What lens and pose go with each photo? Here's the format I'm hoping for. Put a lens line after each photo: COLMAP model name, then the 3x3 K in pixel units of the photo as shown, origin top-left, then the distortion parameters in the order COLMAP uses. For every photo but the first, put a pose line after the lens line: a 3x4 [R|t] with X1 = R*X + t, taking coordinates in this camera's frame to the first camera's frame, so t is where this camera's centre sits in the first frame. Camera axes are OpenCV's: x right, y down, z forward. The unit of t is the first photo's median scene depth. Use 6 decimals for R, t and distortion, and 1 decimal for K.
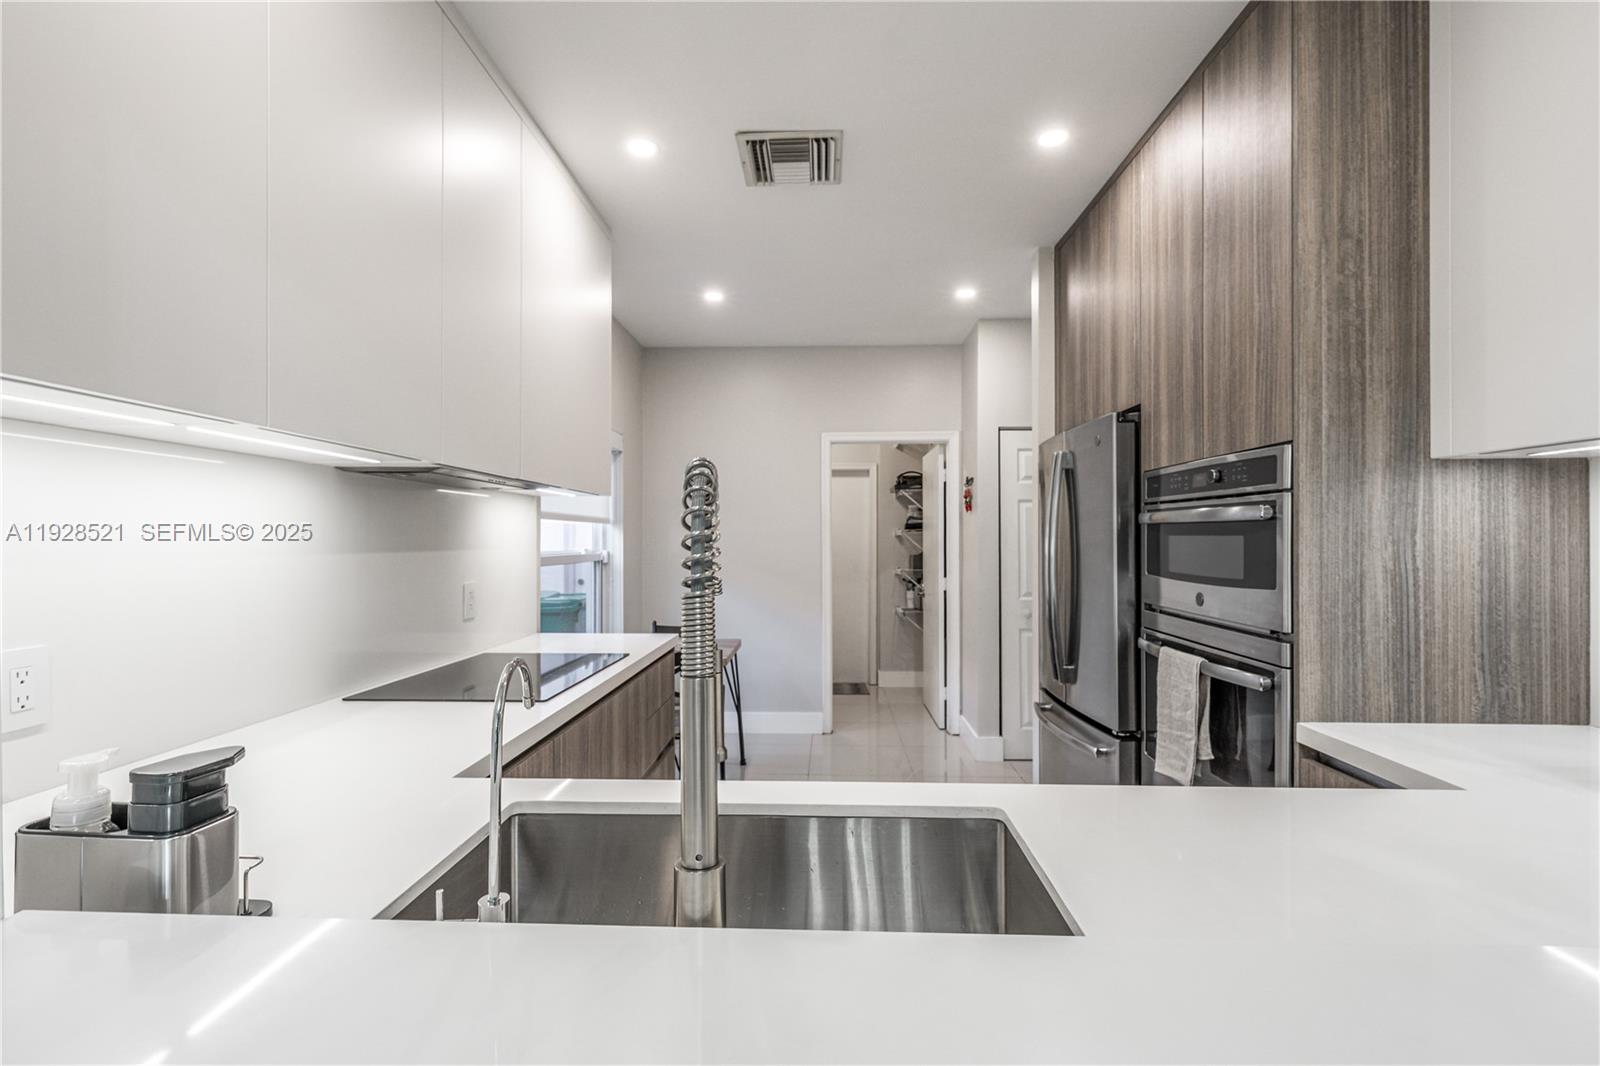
lens RADIAL K [[717.1, 0, 803.2], [0, 717.1, 536.7], [0, 0, 1]] dist [0.003659, 0.000064]
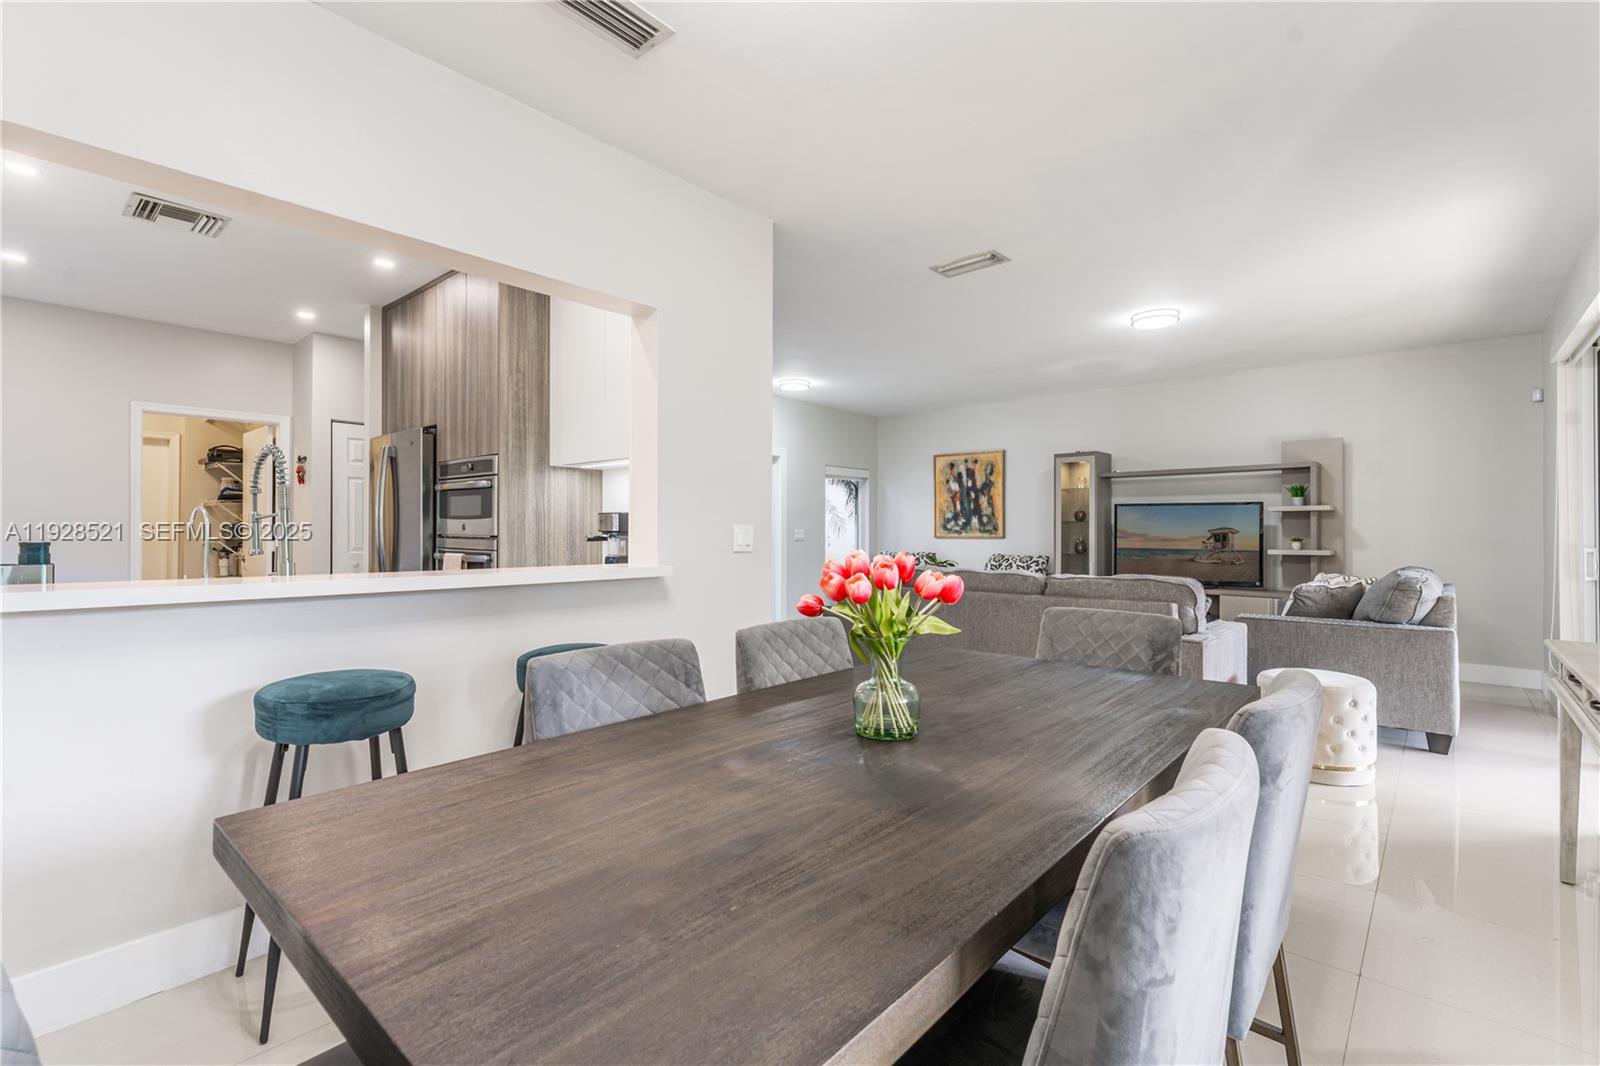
lens RADIAL K [[717.1, 0, 809.4], [0, 717.1, 532.2], [0, 0, 1]] dist [0.003659, 0.000064]
pose [[0.628363, 0.004263, 0.777909, -0.342020], [-0.006952, 0.999976, 0.000136, 0.078475], [-0.777890, -0.005493, 0.628377, -0.859499]]
